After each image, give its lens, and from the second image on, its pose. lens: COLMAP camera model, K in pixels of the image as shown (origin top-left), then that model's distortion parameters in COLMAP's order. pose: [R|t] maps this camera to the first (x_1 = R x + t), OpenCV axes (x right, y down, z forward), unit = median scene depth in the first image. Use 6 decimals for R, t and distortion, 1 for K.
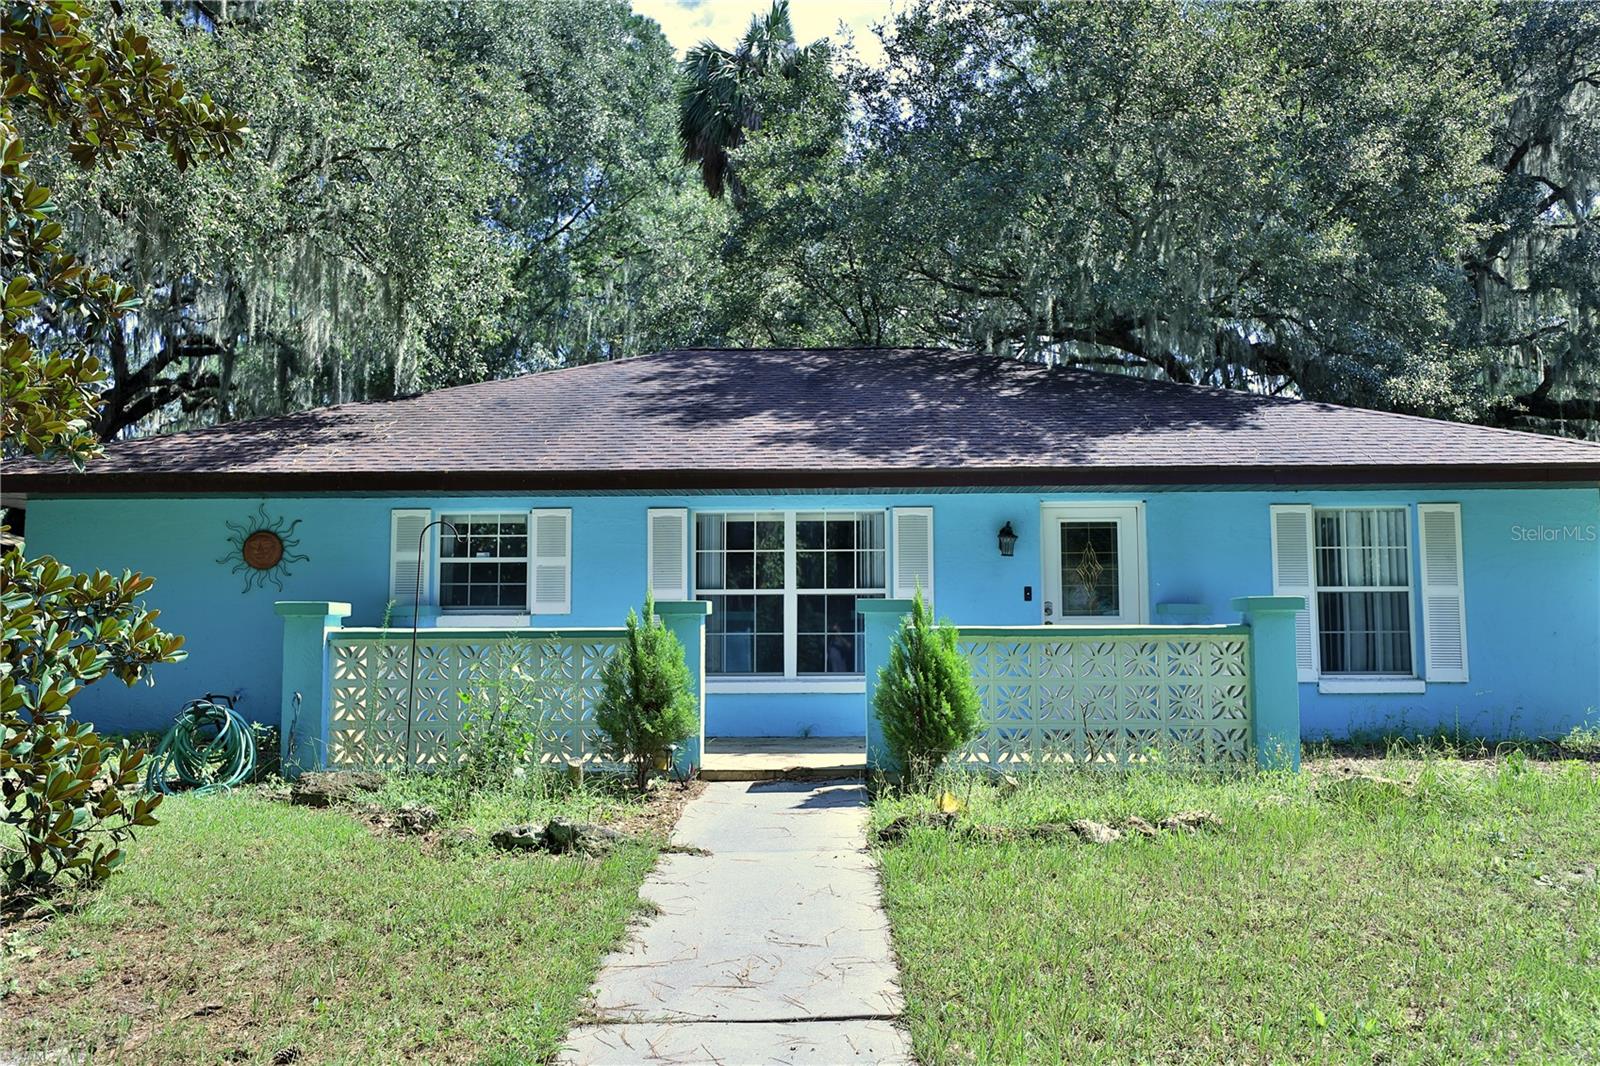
lens RADIAL K [[1206.4, 0, 796.5], [0, 1206.4, 533.4], [0, 0, 1]] dist [0.004660, 0.006251]
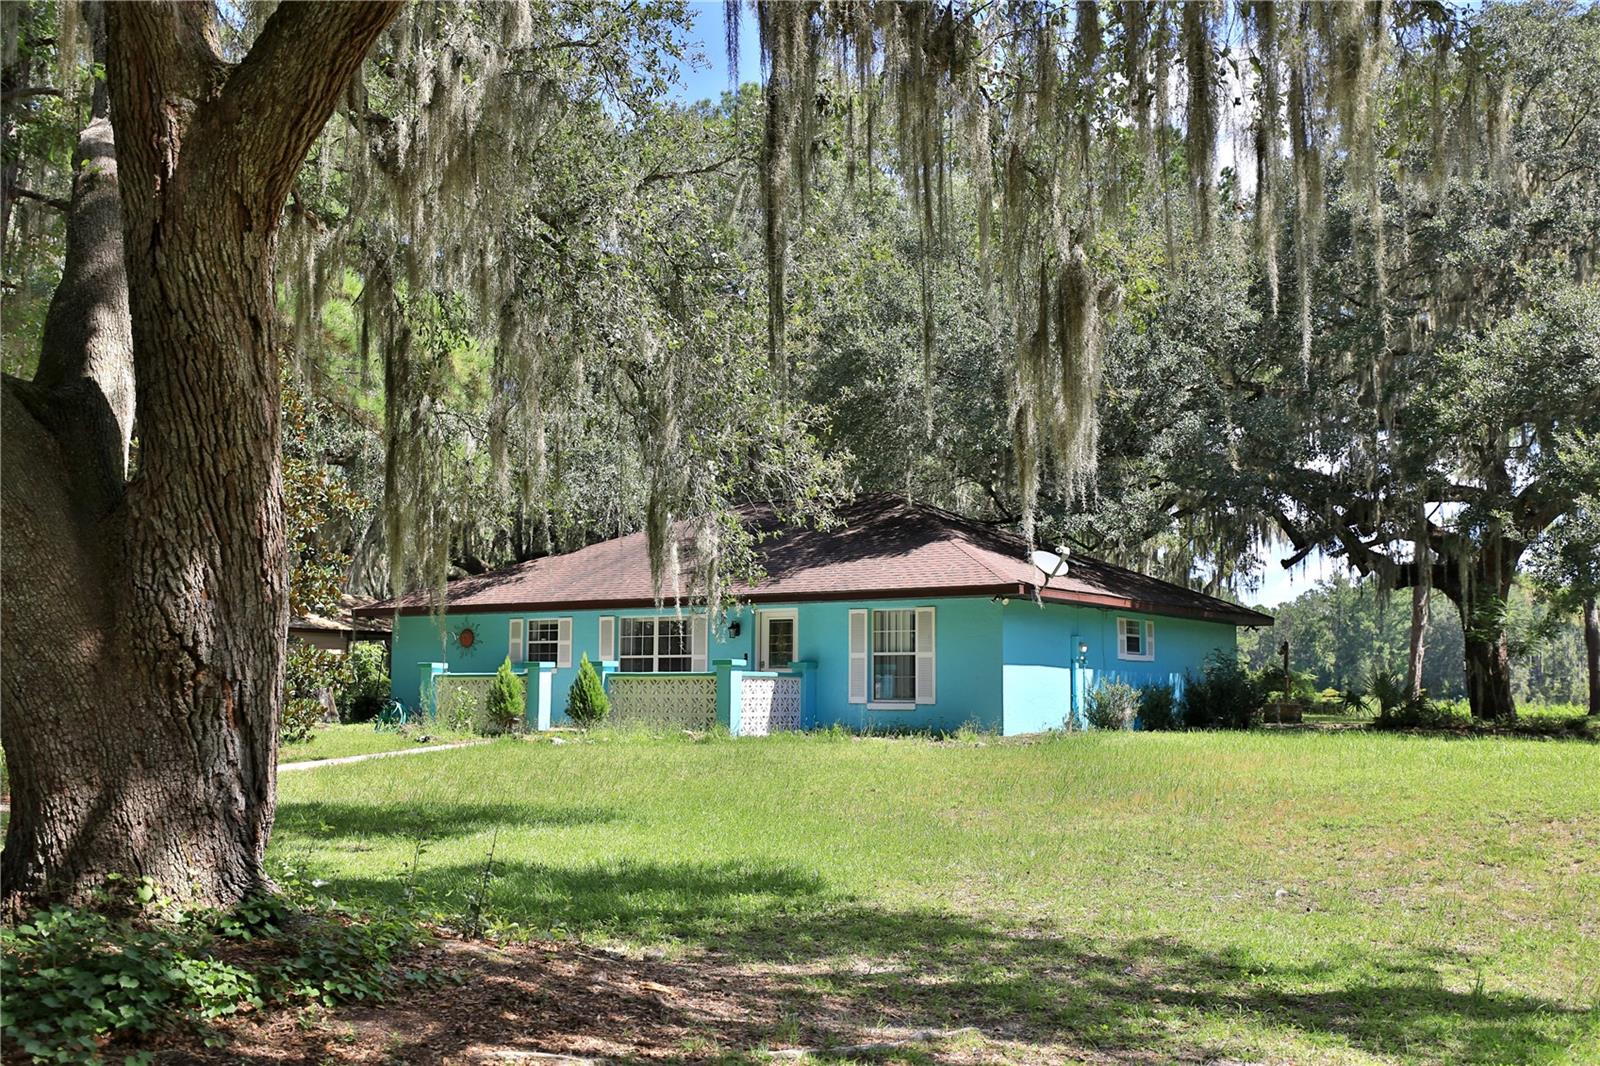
lens RADIAL K [[1611.7, 0, 802.2], [0, 1611.7, 526.2], [0, 0, 1]] dist [0.028526, 0.000000]
pose [[0.837590, -0.047967, -0.544190, 1.683014], [0.036517, 0.998826, -0.031834, -0.074557], [0.545078, 0.006792, 0.838358, -1.133132]]
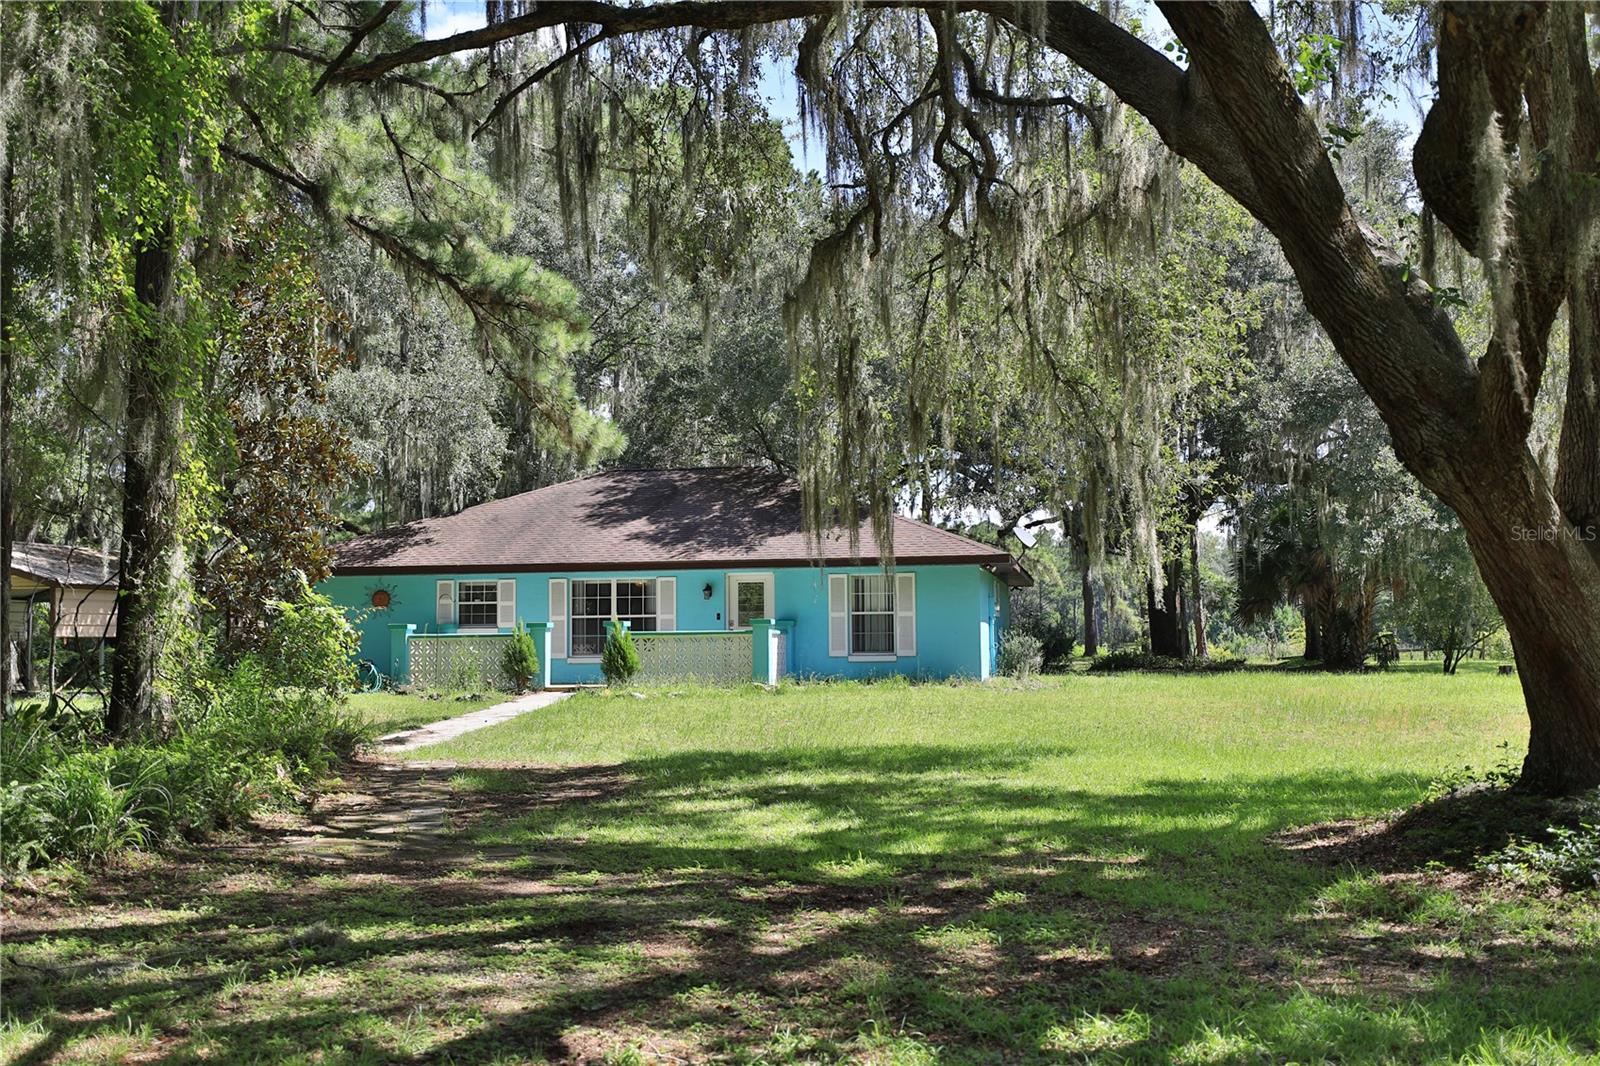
lens RADIAL K [[1611.7, 0, 802.6], [0, 1611.7, 537.1], [0, 0, 1]] dist [0.028526, 0.000000]
pose [[0.988498, -0.014874, -0.150503, 0.768208], [0.017624, 0.999701, 0.016956, -0.137007], [0.150206, -0.019413, 0.988464, -1.808004]]
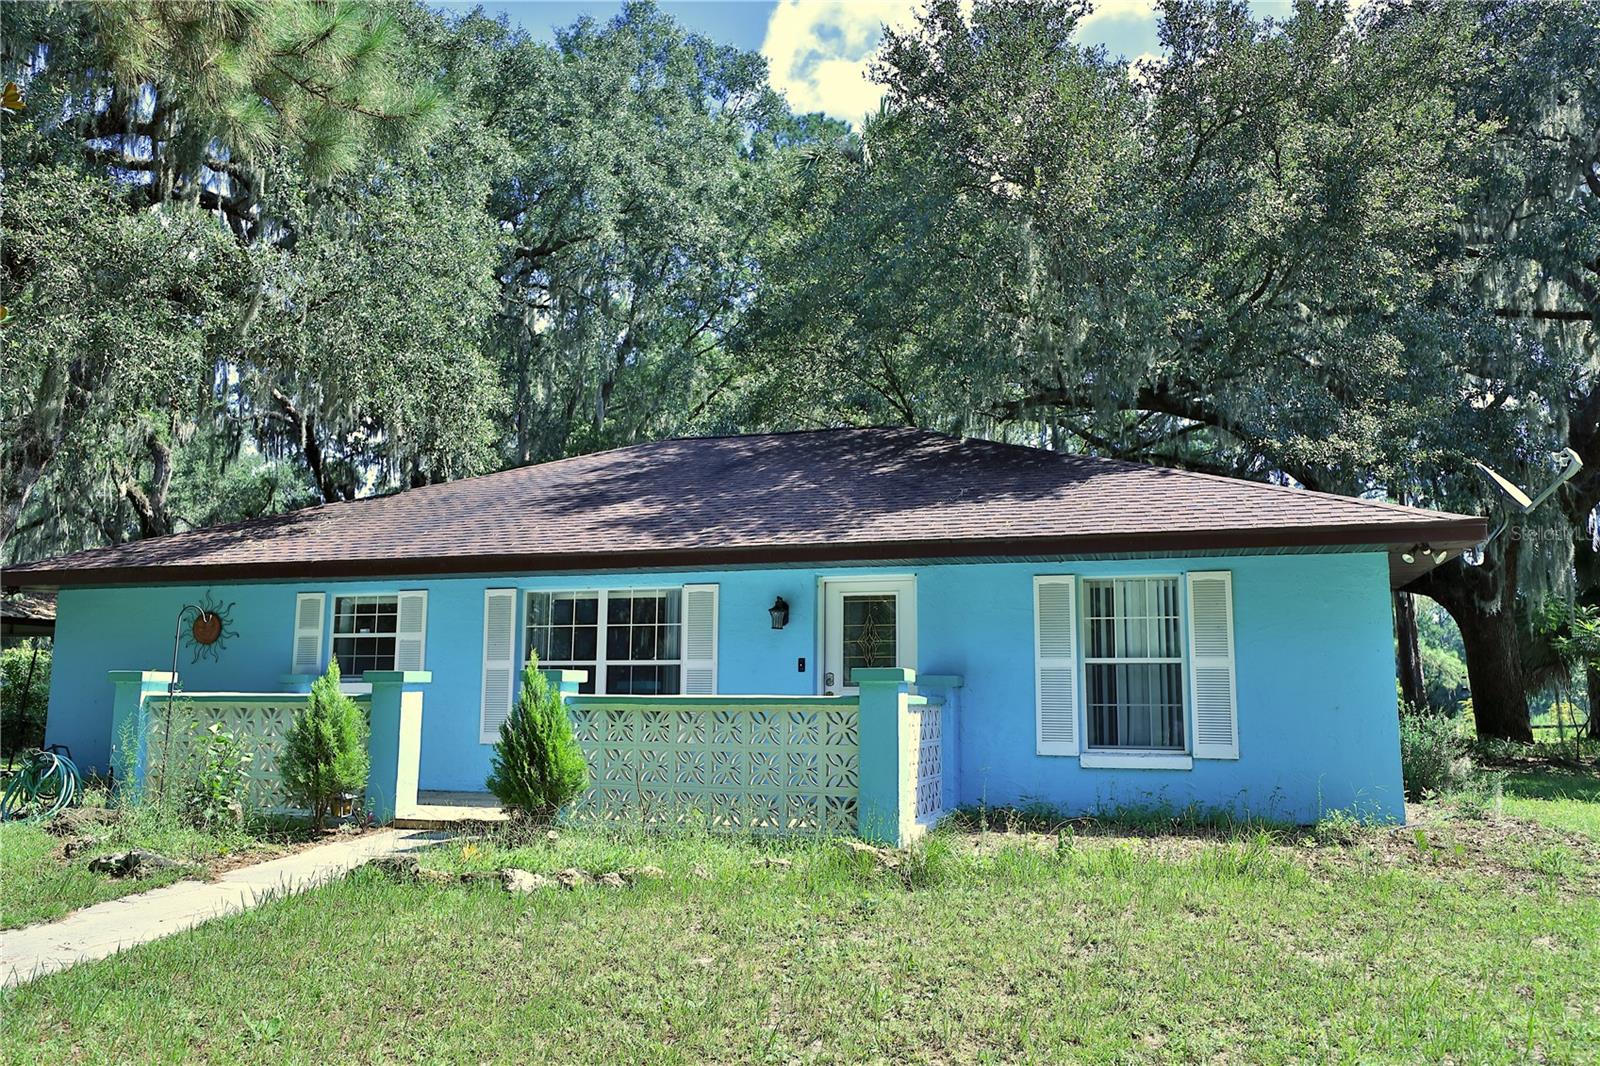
lens RADIAL K [[1206.4, 0, 804.2], [0, 1206.4, 532.1], [0, 0, 1]] dist [0.004660, 0.006251]
pose [[0.961308, -0.028670, -0.273980, 0.478213], [0.012879, 0.998159, -0.059262, -0.003033], [0.275175, 0.053441, 0.959908, -0.011561]]
